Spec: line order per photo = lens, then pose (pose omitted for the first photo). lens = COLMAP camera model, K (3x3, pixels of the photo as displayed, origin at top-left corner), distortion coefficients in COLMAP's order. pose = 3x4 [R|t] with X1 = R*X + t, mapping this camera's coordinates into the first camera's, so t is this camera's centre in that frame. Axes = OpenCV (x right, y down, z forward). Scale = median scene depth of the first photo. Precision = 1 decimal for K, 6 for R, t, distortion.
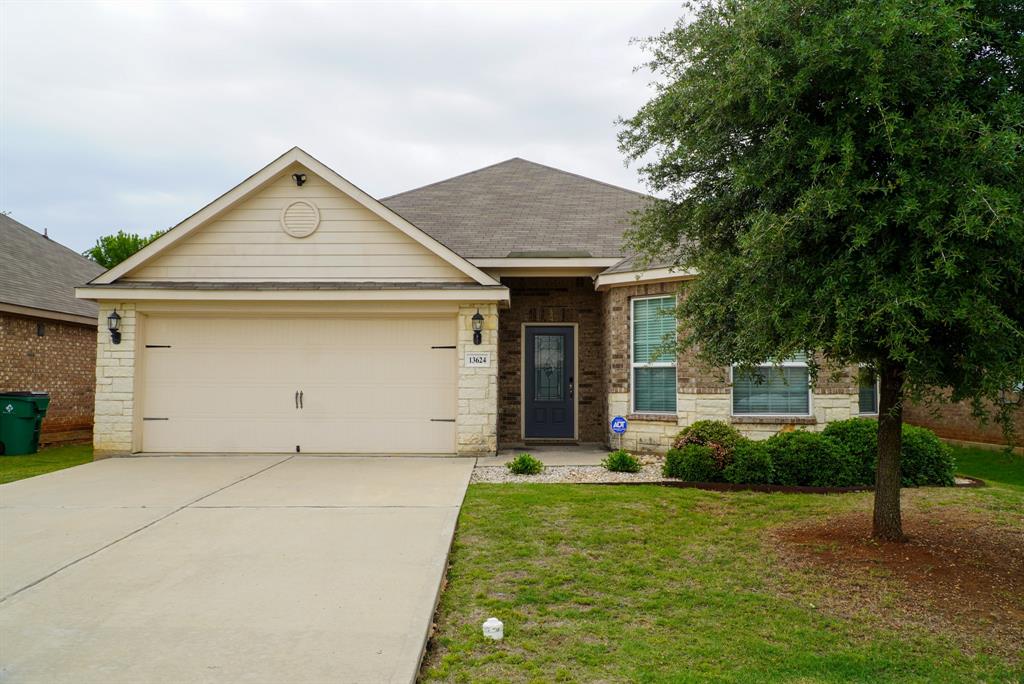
lens RADIAL K [[856.1, 0, 515.8], [0, 856.1, 342.0], [0, 0, 1]] dist [-0.005654, 0.000710]
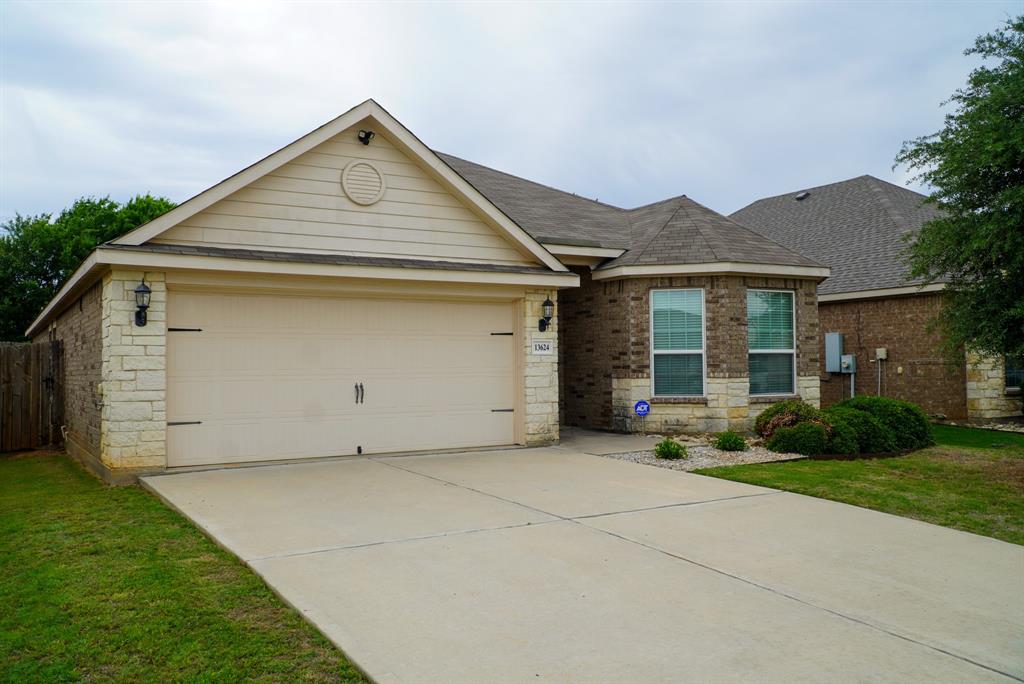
lens RADIAL K [[856.1, 0, 512.5], [0, 856.1, 346.6], [0, 0, 1]] dist [-0.005654, 0.000710]
pose [[0.850212, 0.000438, 0.526441, -0.583811], [-0.013214, 0.999702, 0.020510, 0.000547], [-0.526275, -0.024394, 0.849964, 0.188212]]
